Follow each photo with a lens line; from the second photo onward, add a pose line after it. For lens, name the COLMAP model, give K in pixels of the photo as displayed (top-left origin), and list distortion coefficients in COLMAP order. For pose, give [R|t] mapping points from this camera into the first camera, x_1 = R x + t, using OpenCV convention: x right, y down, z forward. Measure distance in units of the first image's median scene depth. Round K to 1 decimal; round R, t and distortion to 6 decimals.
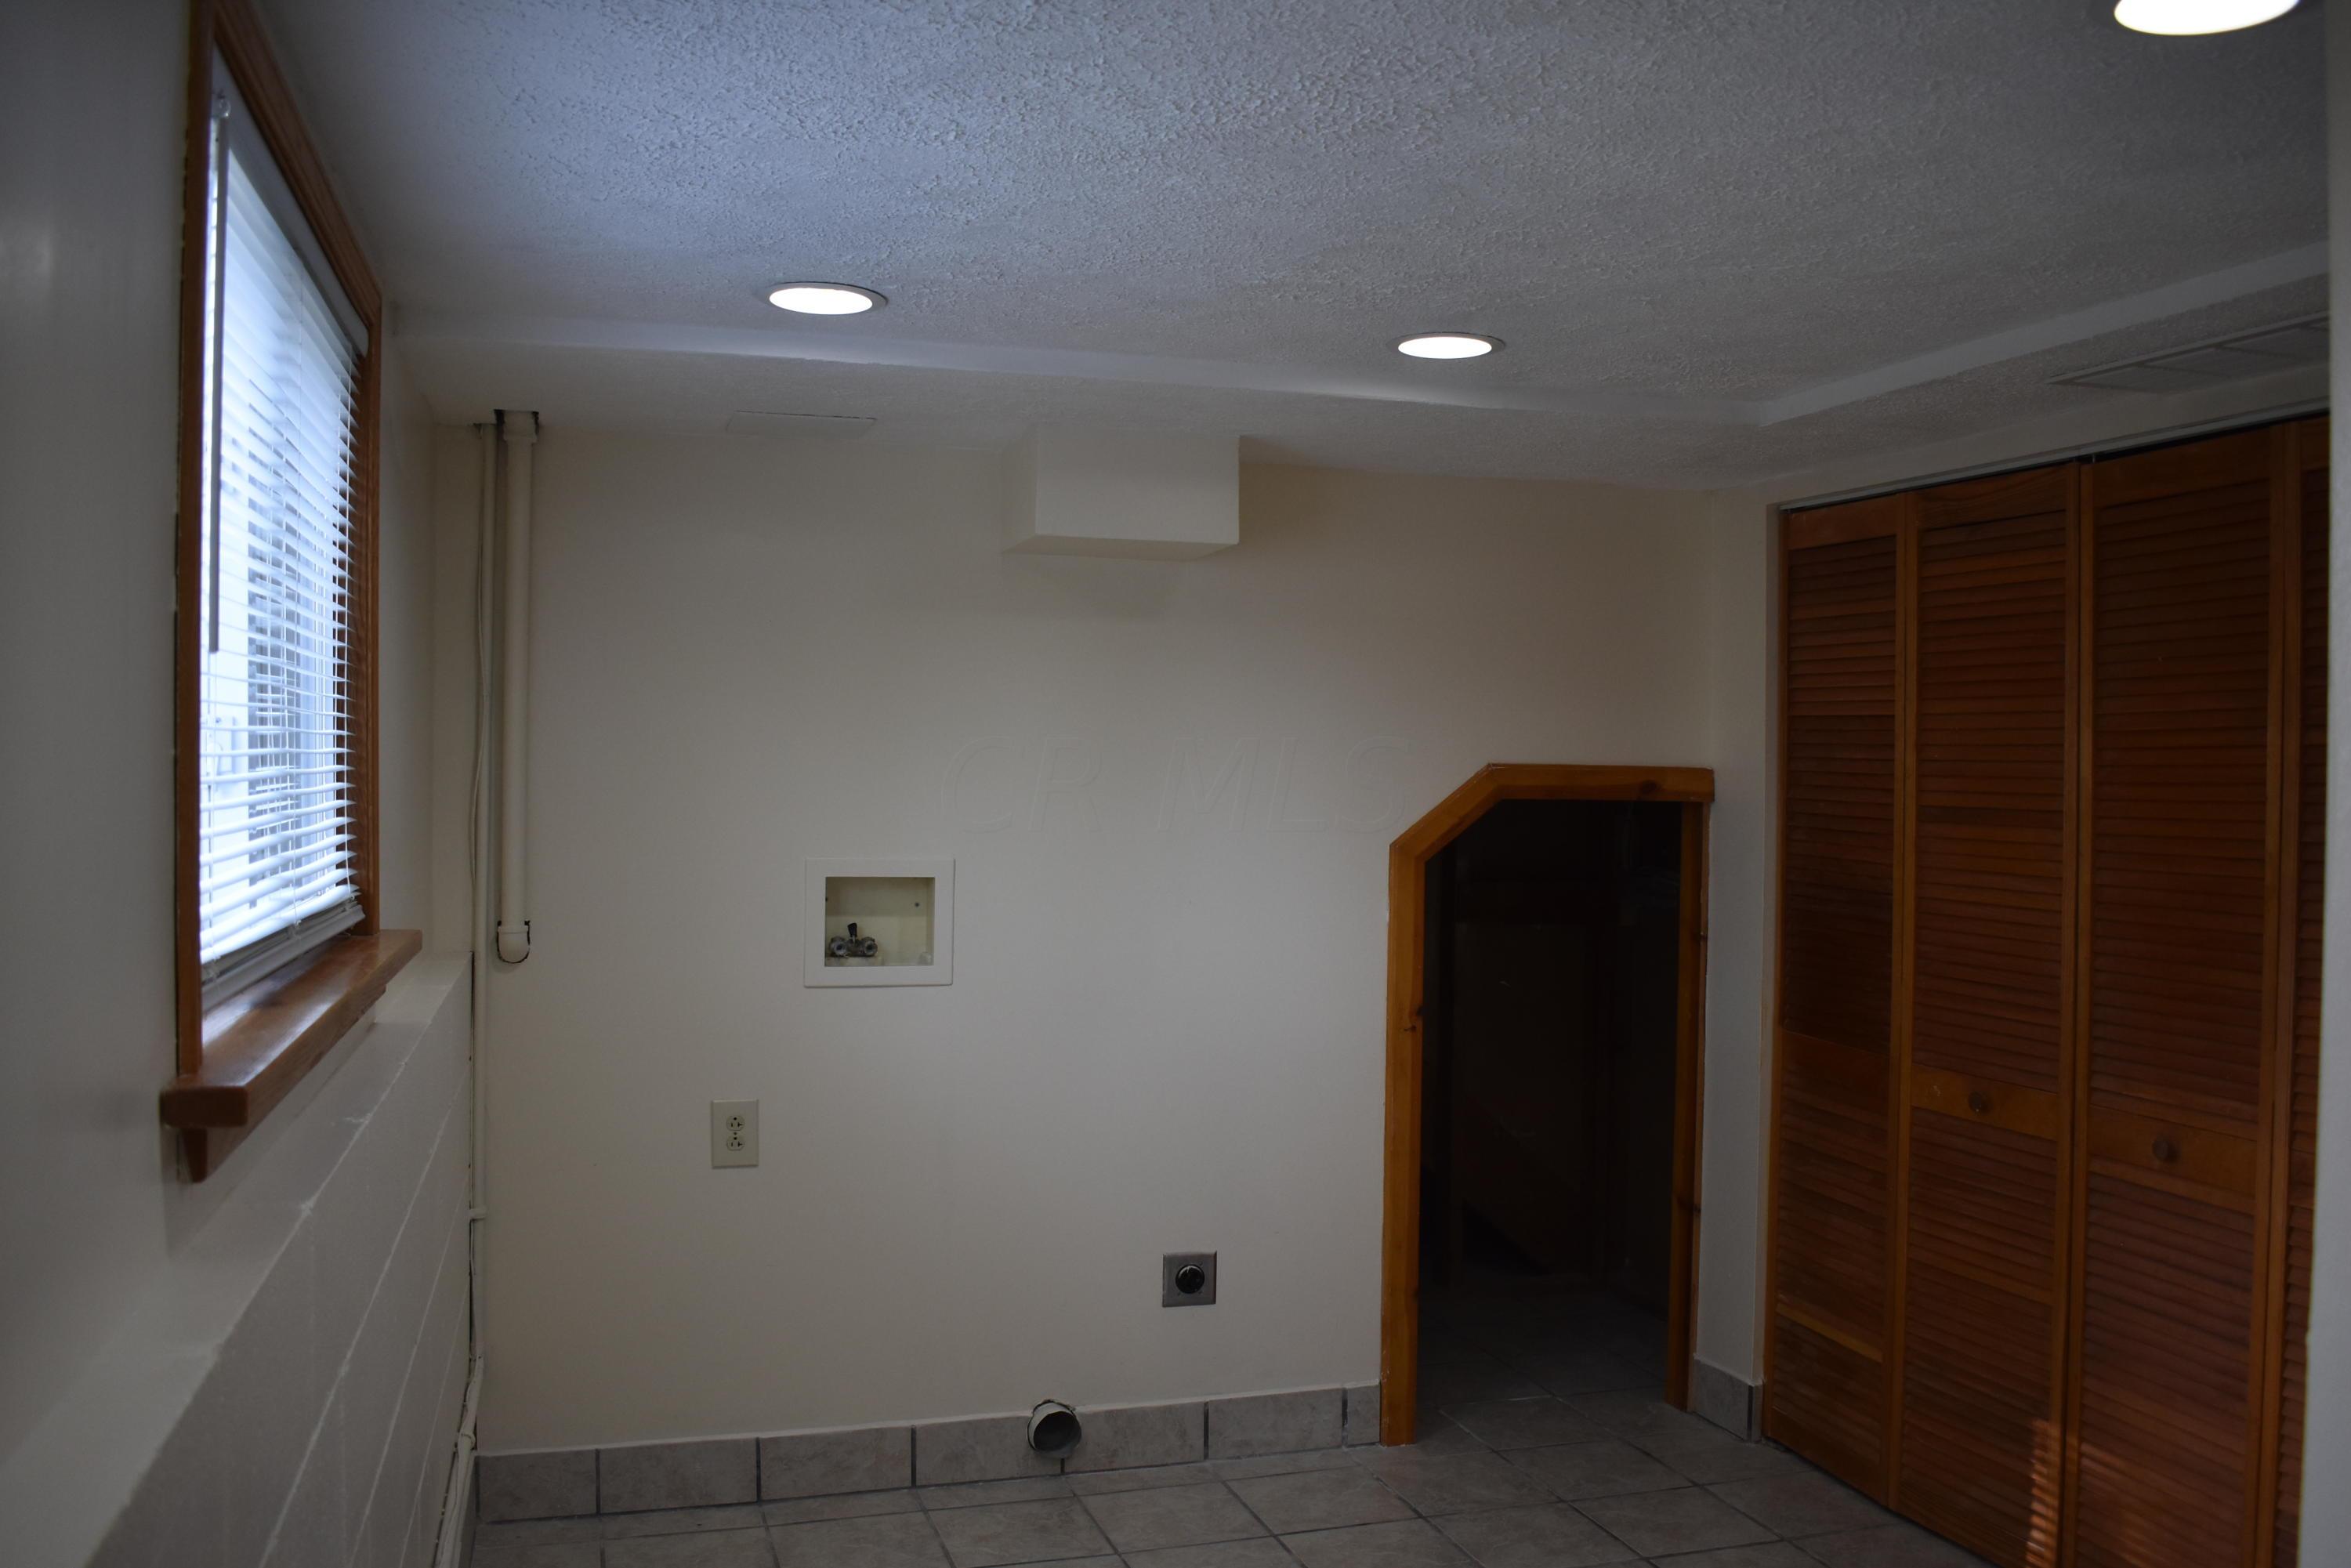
lens RADIAL K [[2010.9, 0, 1171.8], [0, 2010.9, 792.6], [0, 0, 1]] dist [-0.086365, 0.007667]
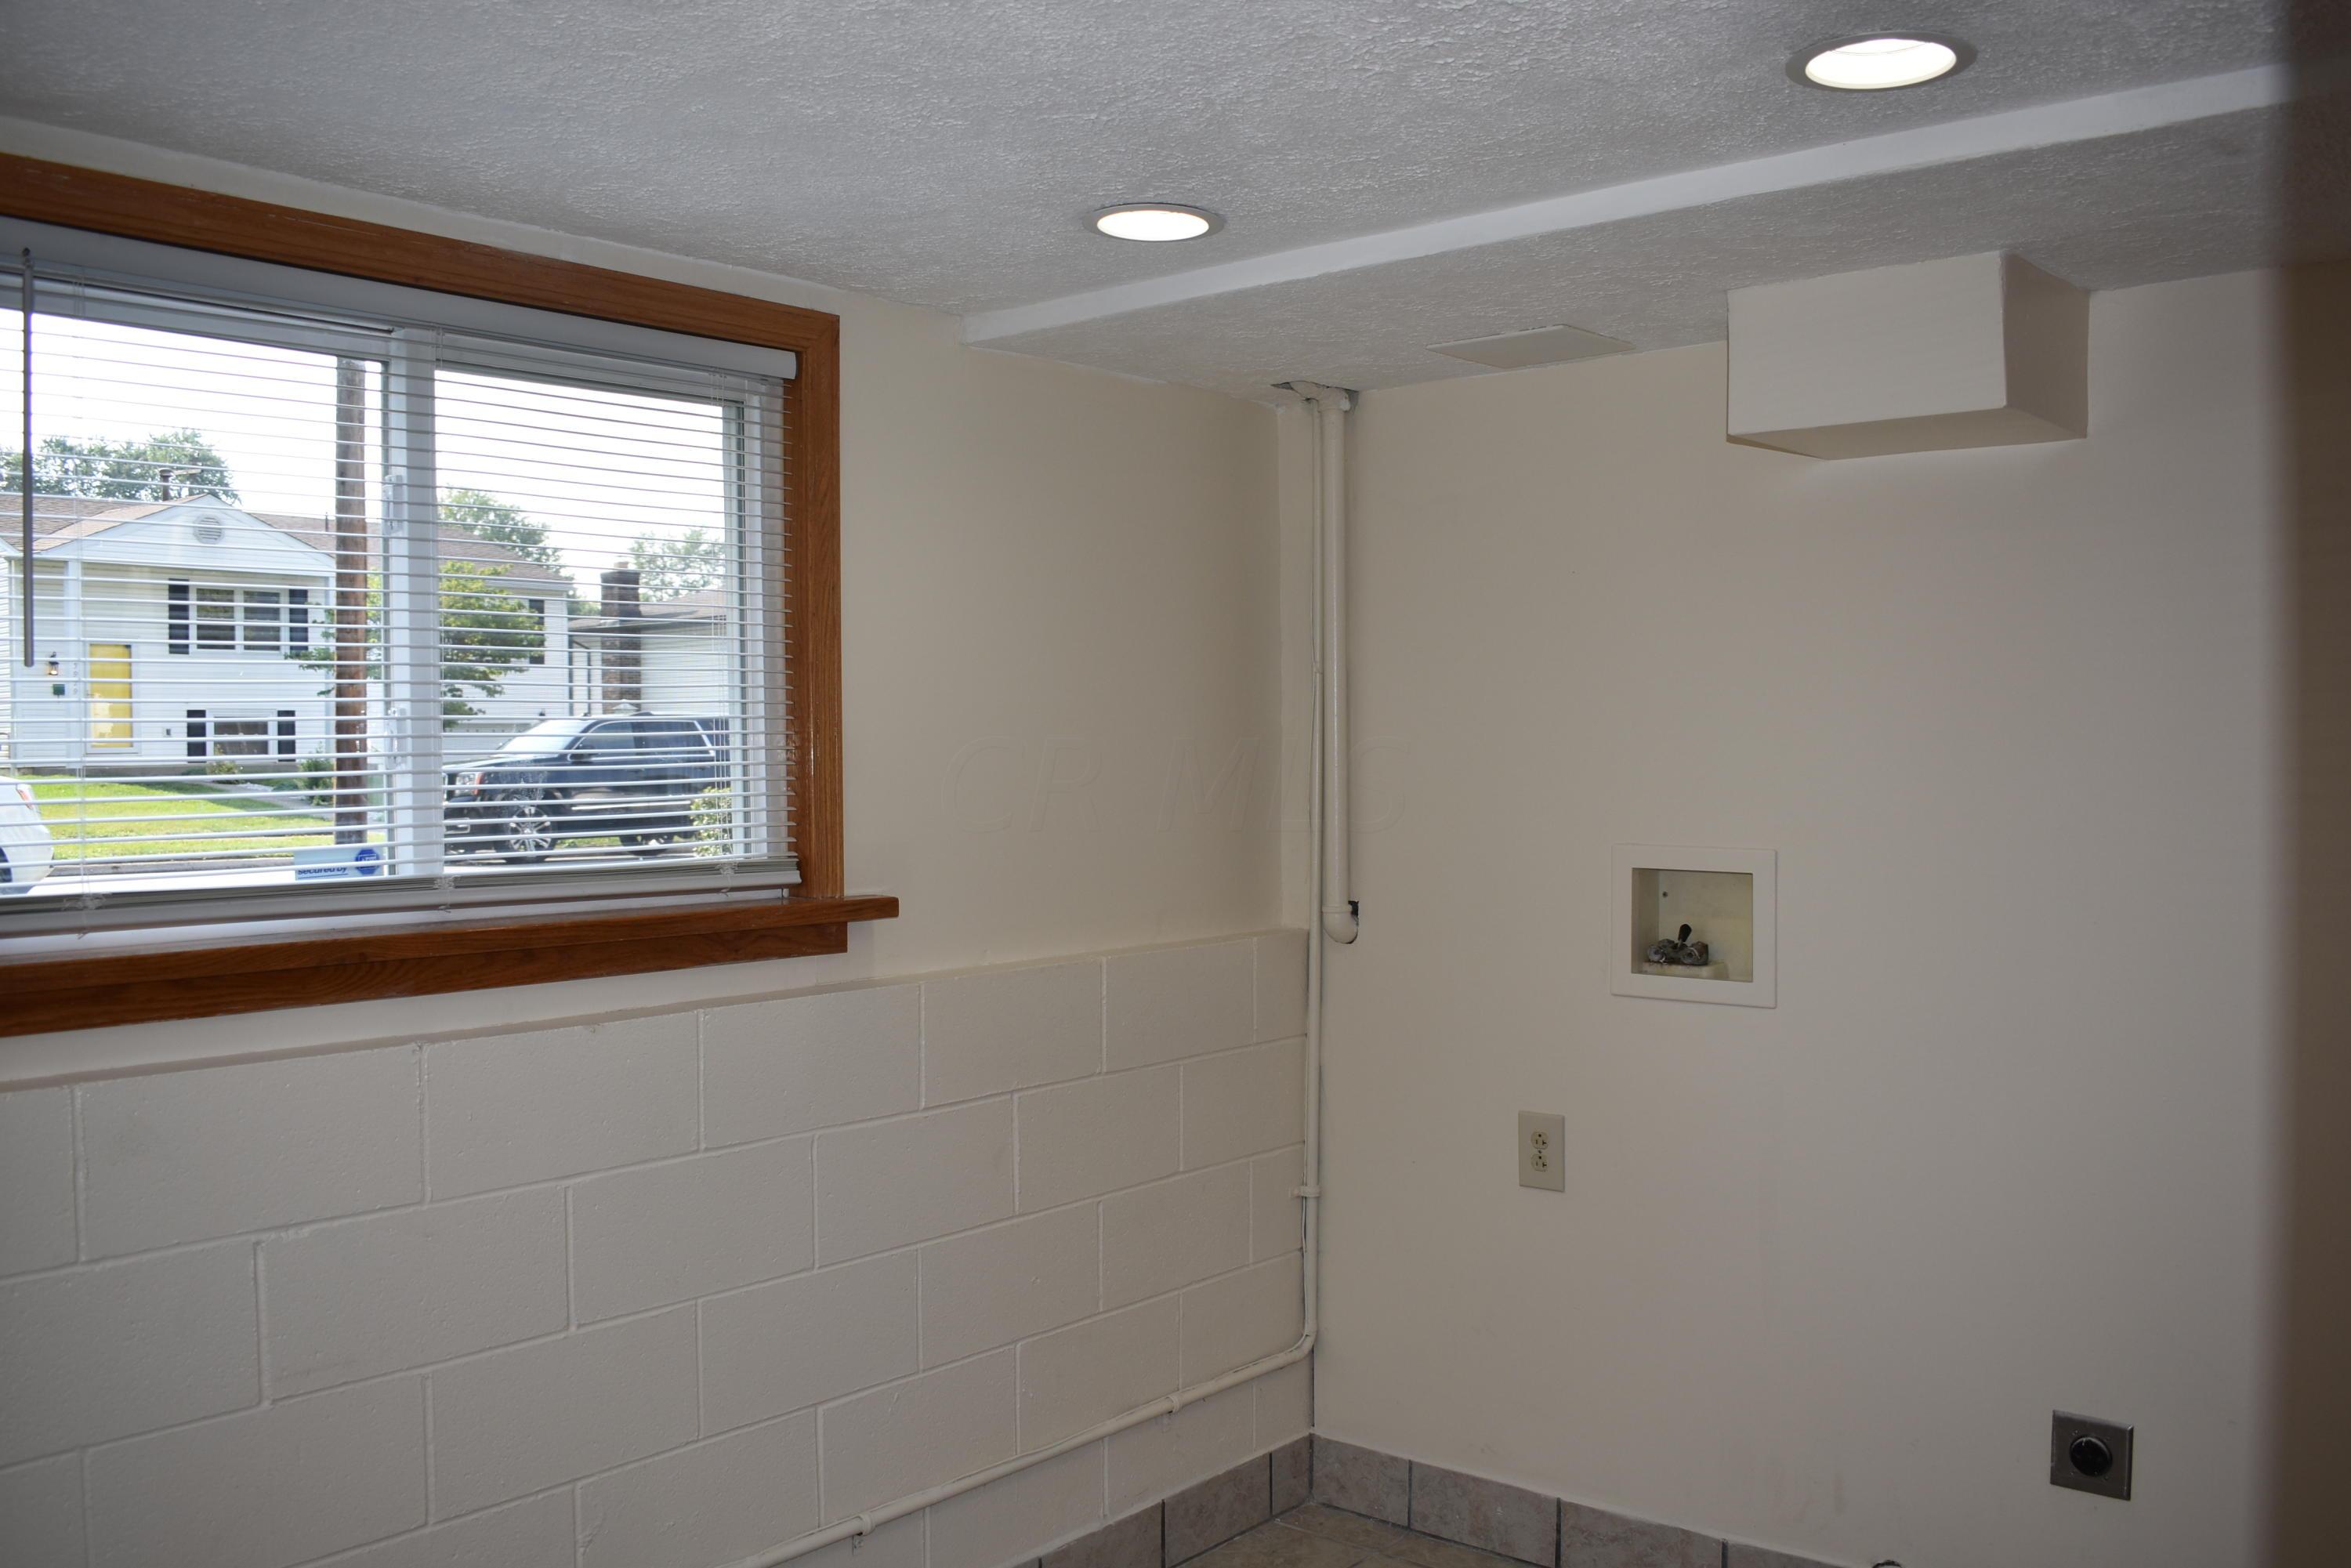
lens RADIAL K [[1991.3, 0, 1175.9], [0, 1991.3, 801.3], [0, 0, 1]] dist [-0.090799, 0.014771]
pose [[0.564568, 0.014229, -0.825264, 0.409465], [0.001144, 0.999837, 0.018022, -0.001066], [0.825386, -0.011119, 0.564460, 0.368381]]
